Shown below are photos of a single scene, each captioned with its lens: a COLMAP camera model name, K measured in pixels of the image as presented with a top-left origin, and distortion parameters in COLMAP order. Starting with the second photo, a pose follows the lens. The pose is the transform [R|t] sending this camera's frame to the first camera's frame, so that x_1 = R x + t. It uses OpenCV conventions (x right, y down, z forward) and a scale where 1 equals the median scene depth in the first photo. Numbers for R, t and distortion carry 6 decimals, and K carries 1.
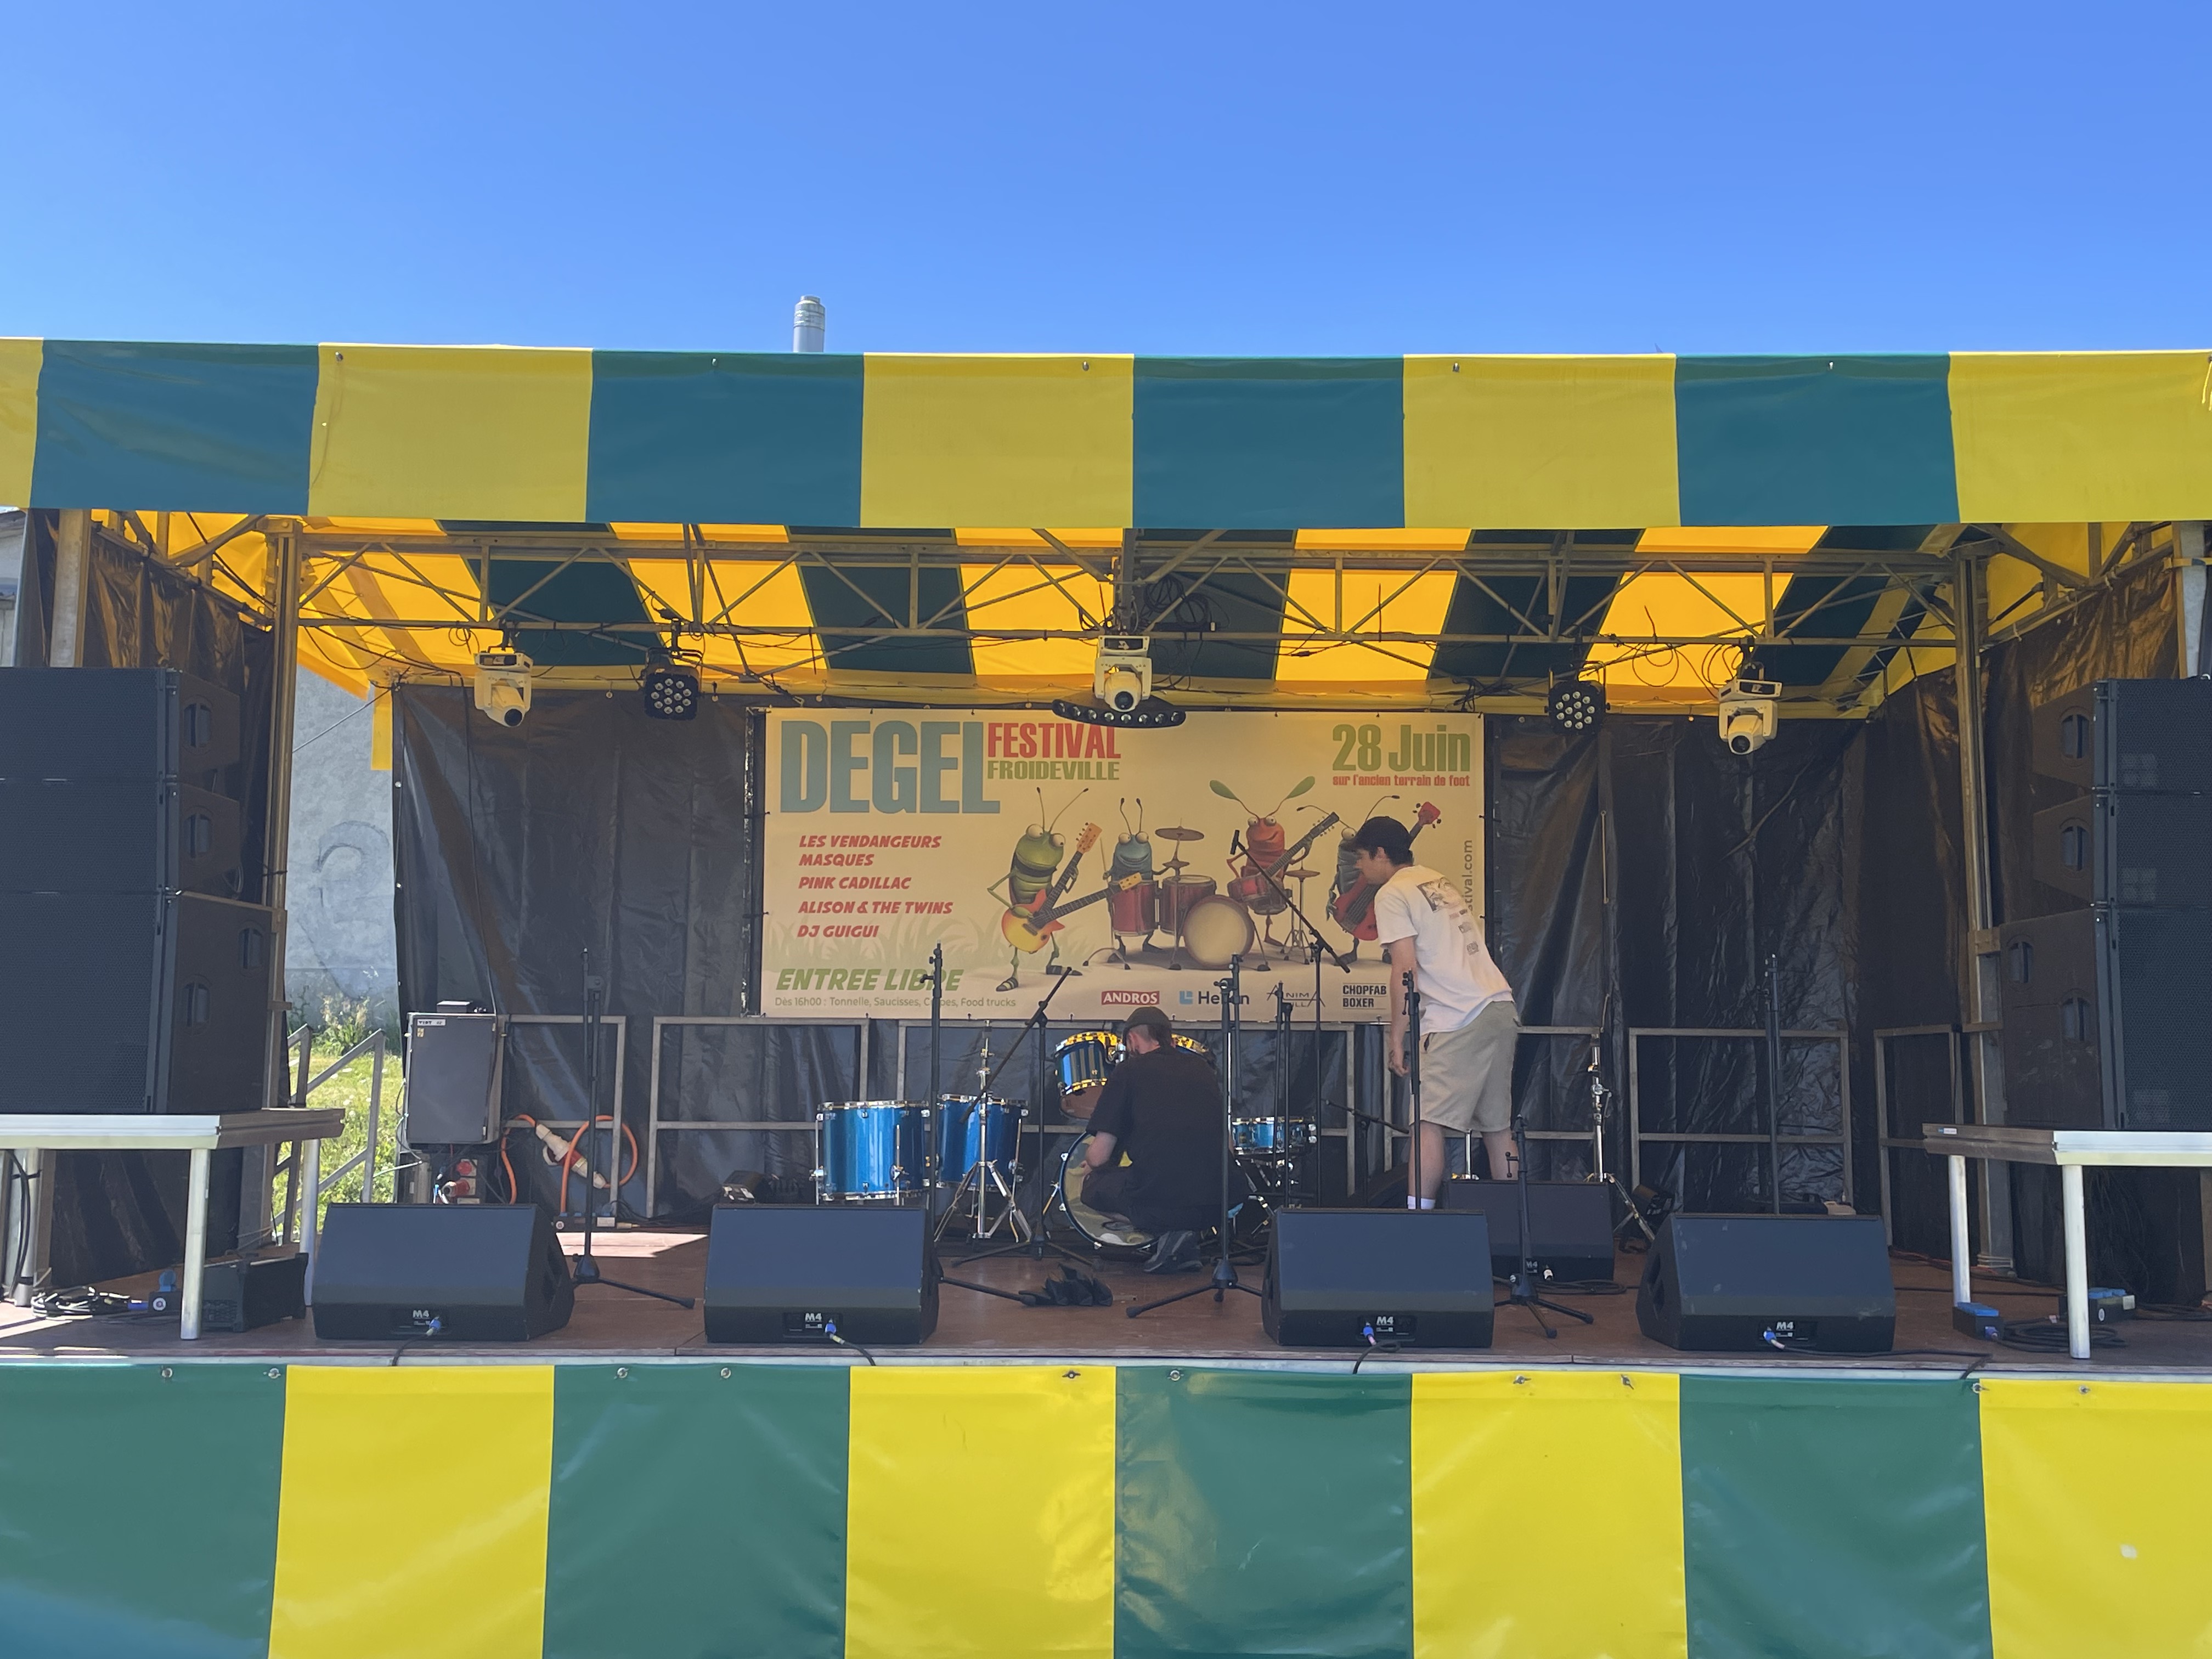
lens RADIAL K [[2257.8, 0, 1116.7], [0, 2257.8, 810.2], [0, 0, 1]] dist [0.081497, 0.000000]
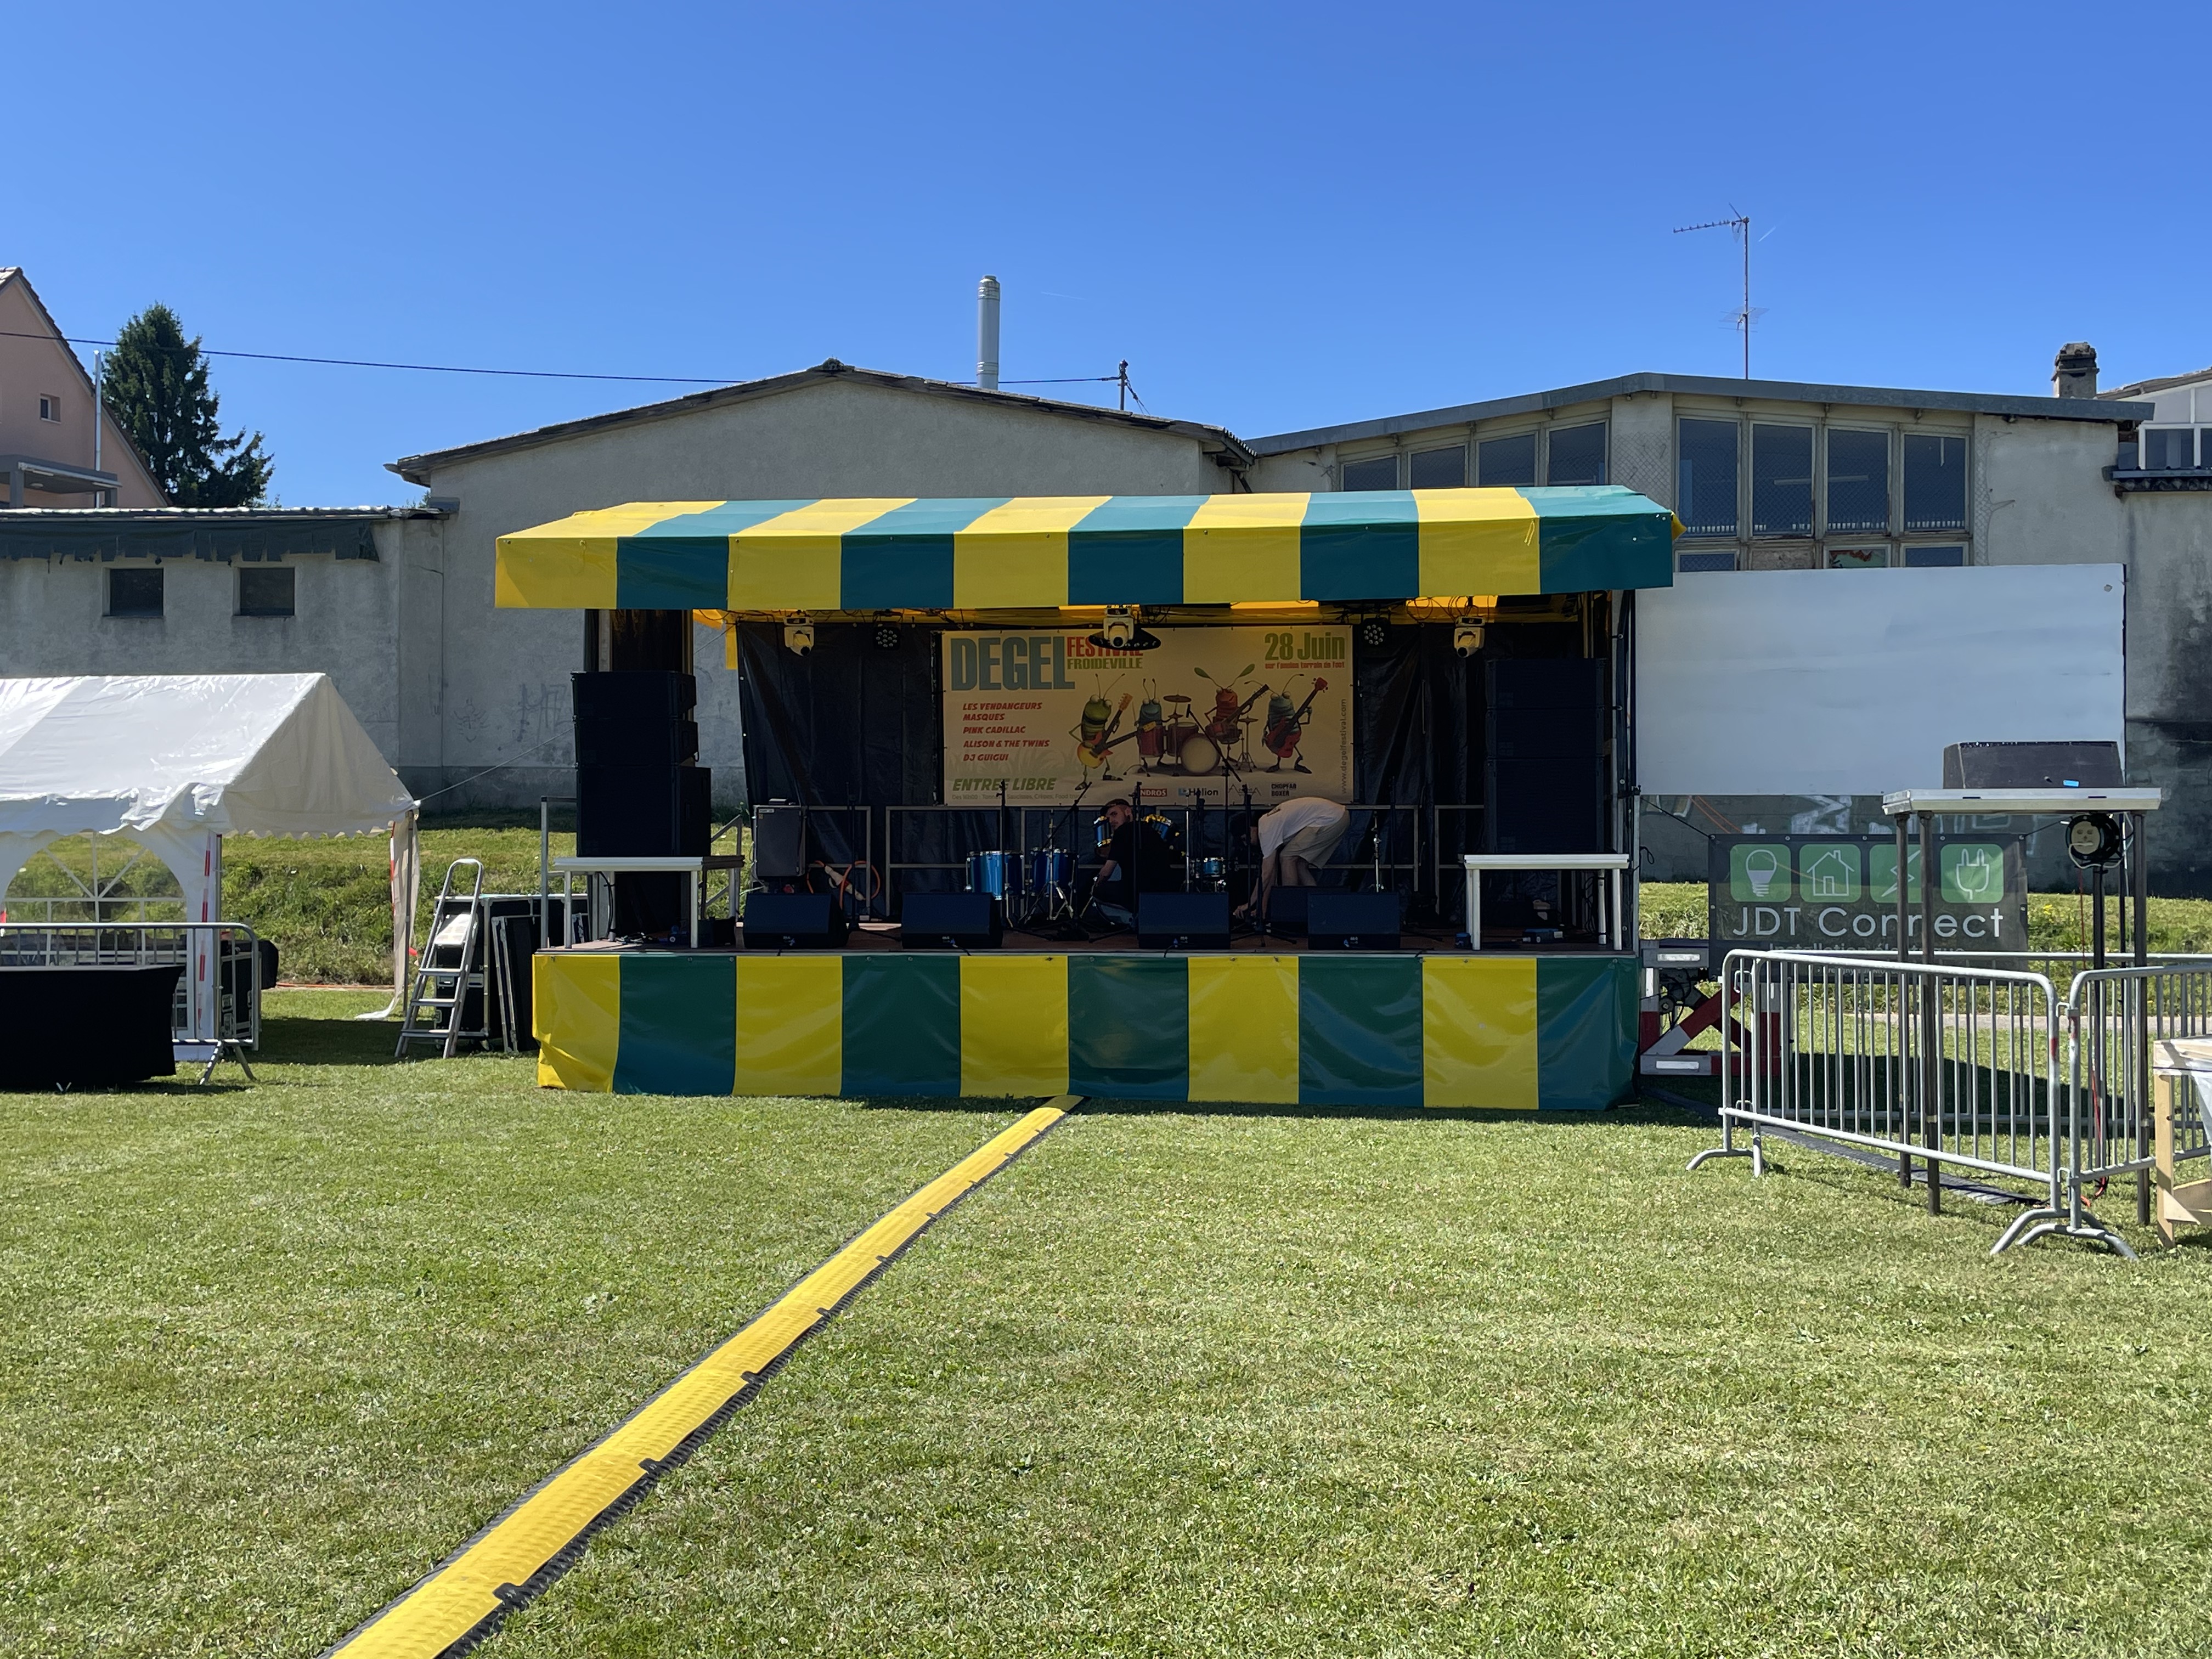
lens RADIAL K [[2257.8, 0, 1106.2], [0, 2257.8, 839.4], [0, 0, 1]] dist [0.081497, 0.000000]
pose [[0.993132, -0.010874, -0.116494, 0.176001], [0.024559, 0.992864, 0.116697, -0.086865], [0.114394, -0.118756, 0.986312, -0.742516]]
